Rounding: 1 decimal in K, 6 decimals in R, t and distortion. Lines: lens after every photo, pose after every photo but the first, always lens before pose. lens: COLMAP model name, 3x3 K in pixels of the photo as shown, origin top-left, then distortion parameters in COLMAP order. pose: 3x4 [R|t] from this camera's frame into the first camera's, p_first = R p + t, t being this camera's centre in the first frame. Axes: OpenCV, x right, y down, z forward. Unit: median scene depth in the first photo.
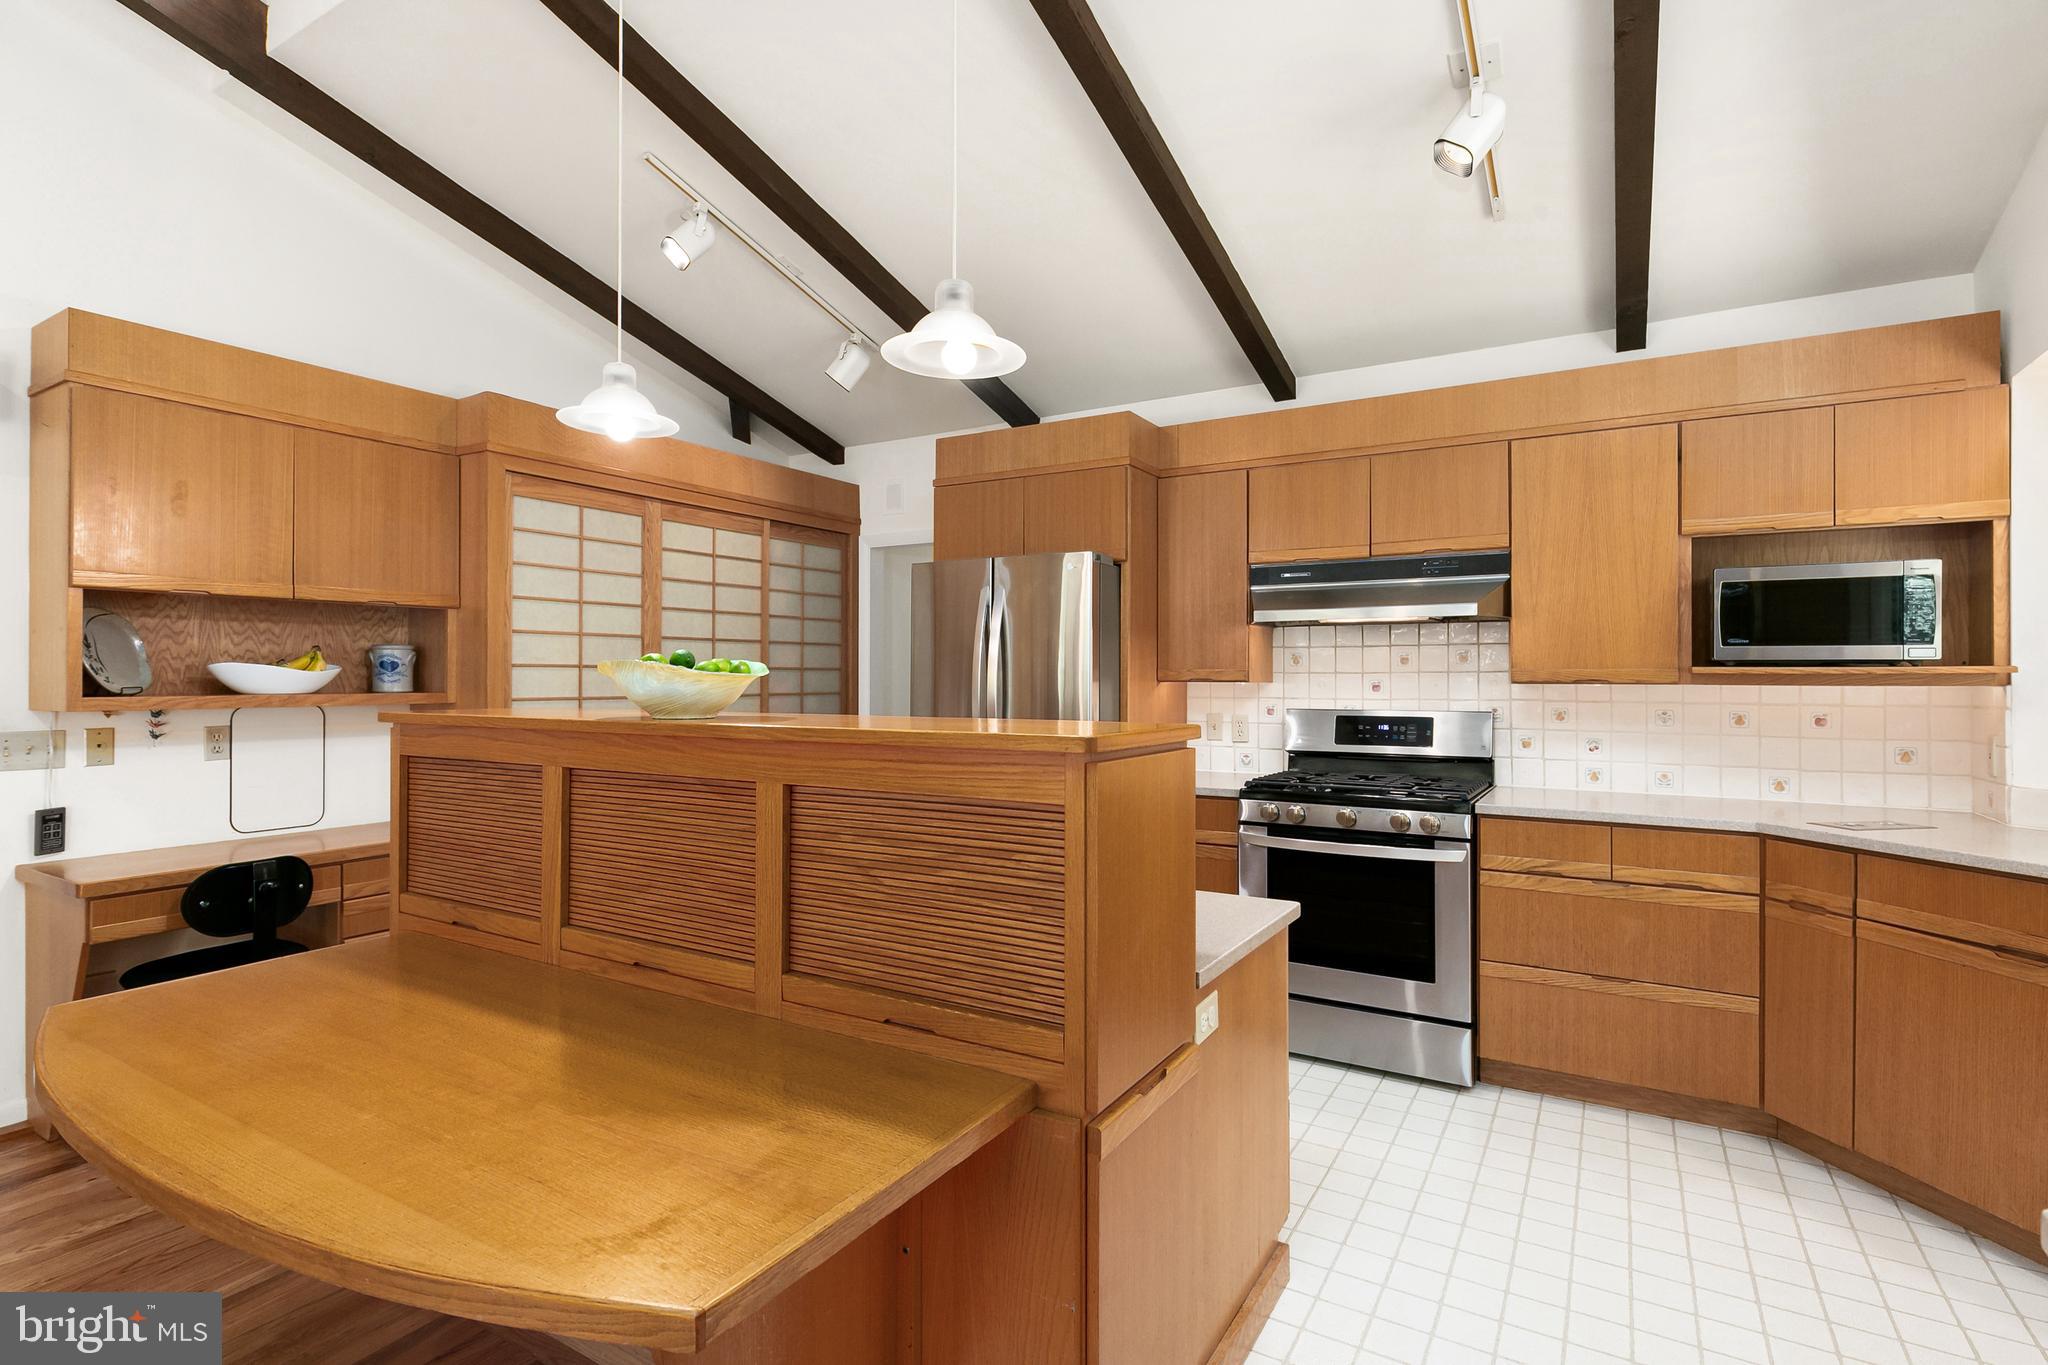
lens RADIAL K [[990.2, 0, 1024.4], [0, 990.2, 666.4], [0, 0, 1]] dist [0.002214, -0.000933]
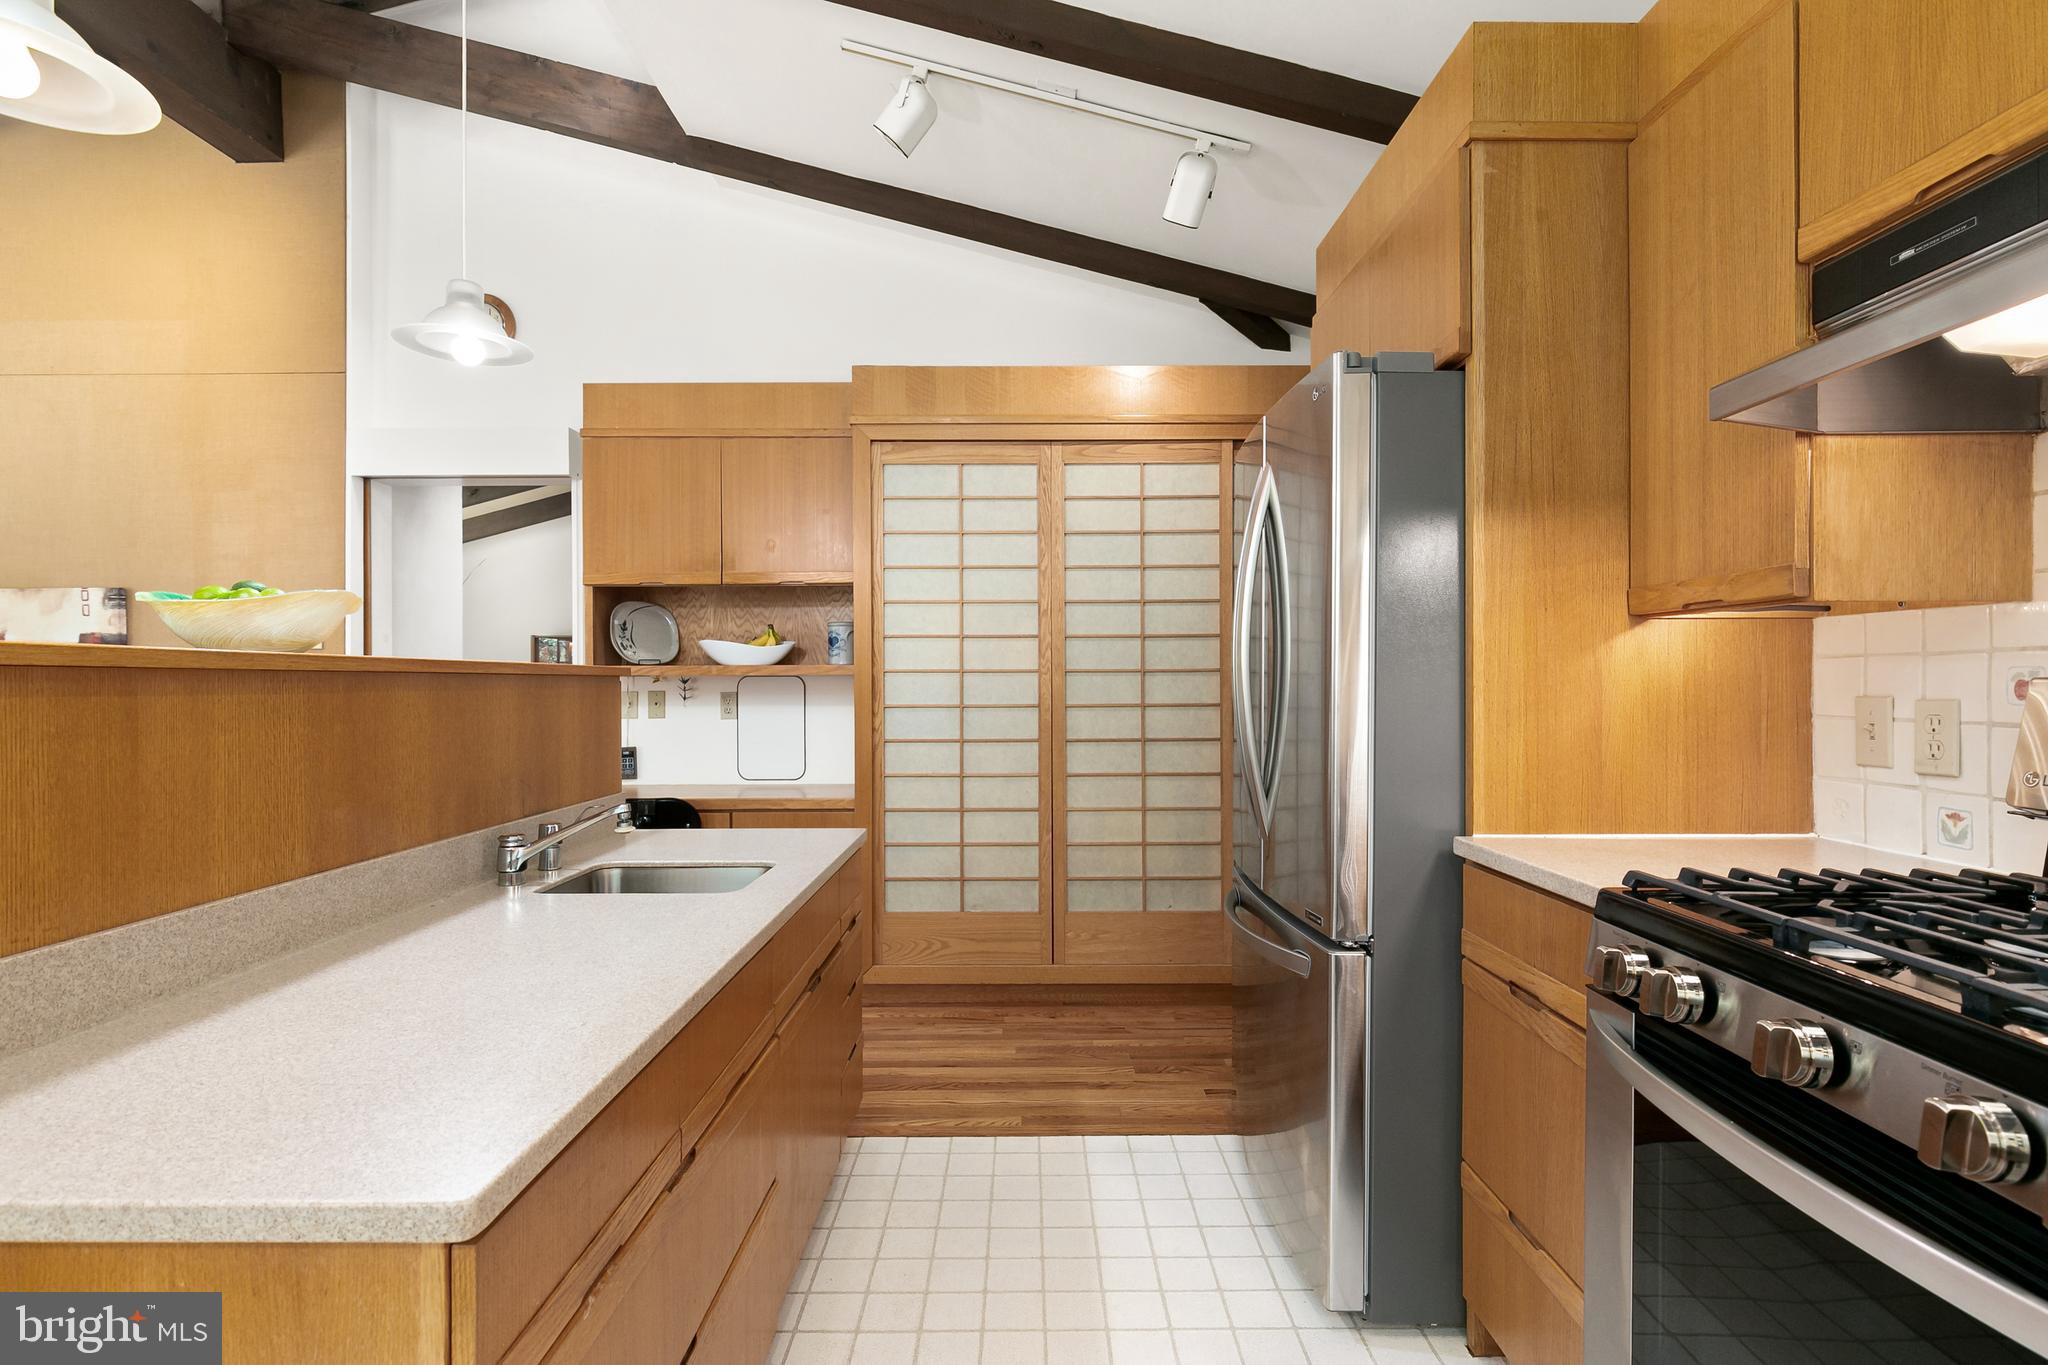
lens RADIAL K [[986.6, 0, 1031.2], [0, 986.6, 683.3], [0, 0, 1]] dist [-0.001287, -0.000040]
pose [[0.520543, -0.001926, -0.853833, 0.444982], [0.013020, 0.999899, 0.005682, 0.046510], [0.853736, -0.014075, 0.520515, 0.675720]]
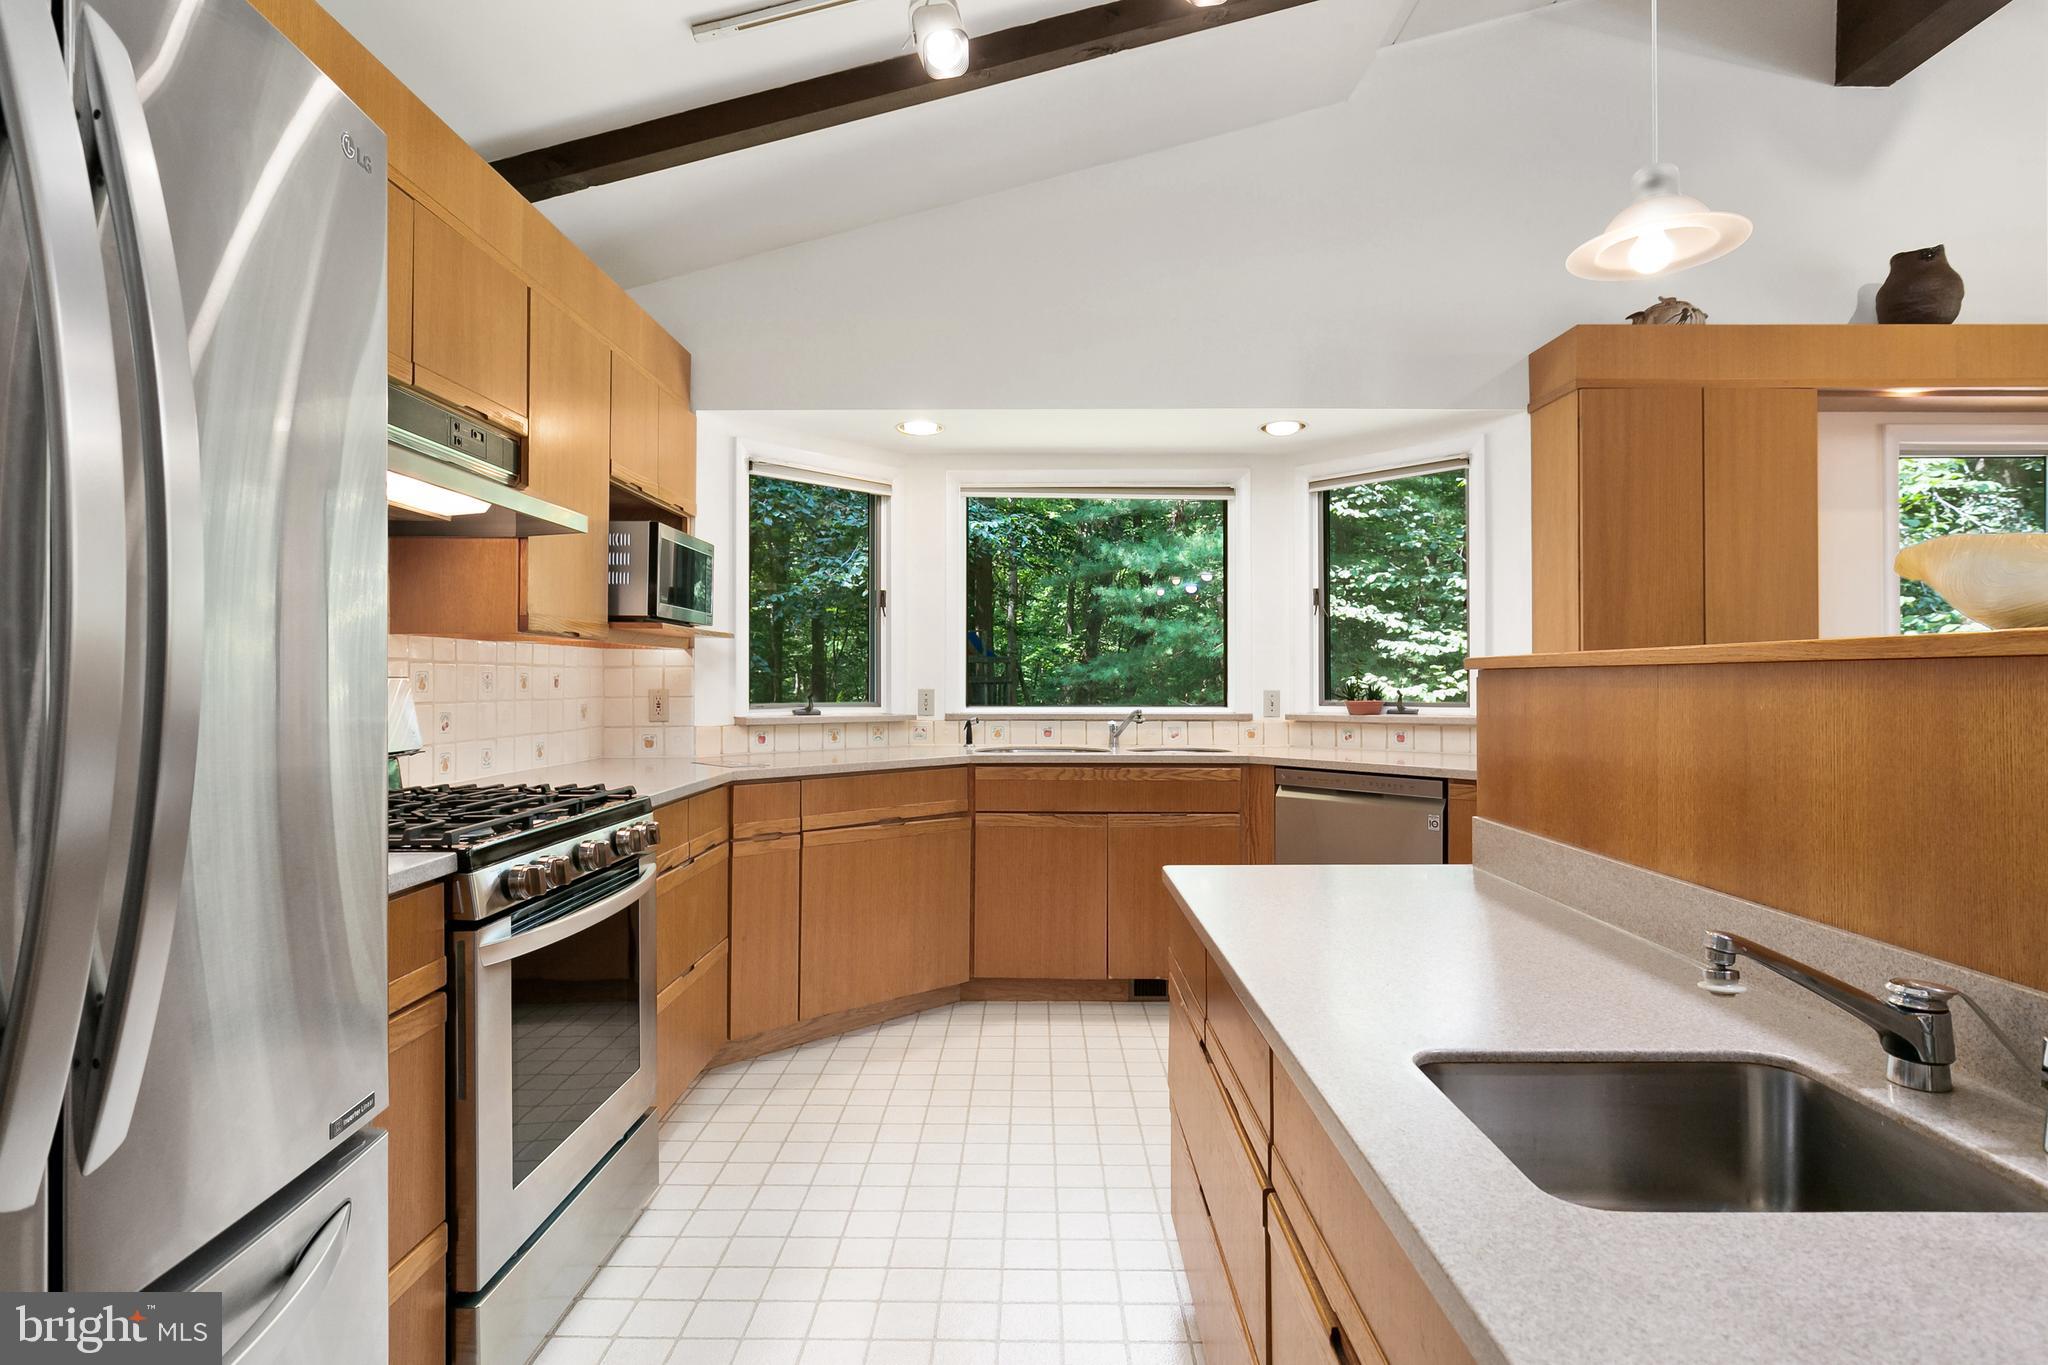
lens RADIAL K [[1068.1, 0, 1027.6], [0, 1068.1, 680.0], [0, 0, 1]] dist [0.001671, 0.000071]
pose [[-0.512478, -0.003984, 0.858691, -0.338374], [-0.010464, 0.999944, -0.001606, 0.048043], [-0.858637, -0.009809, -0.512491, 1.096694]]
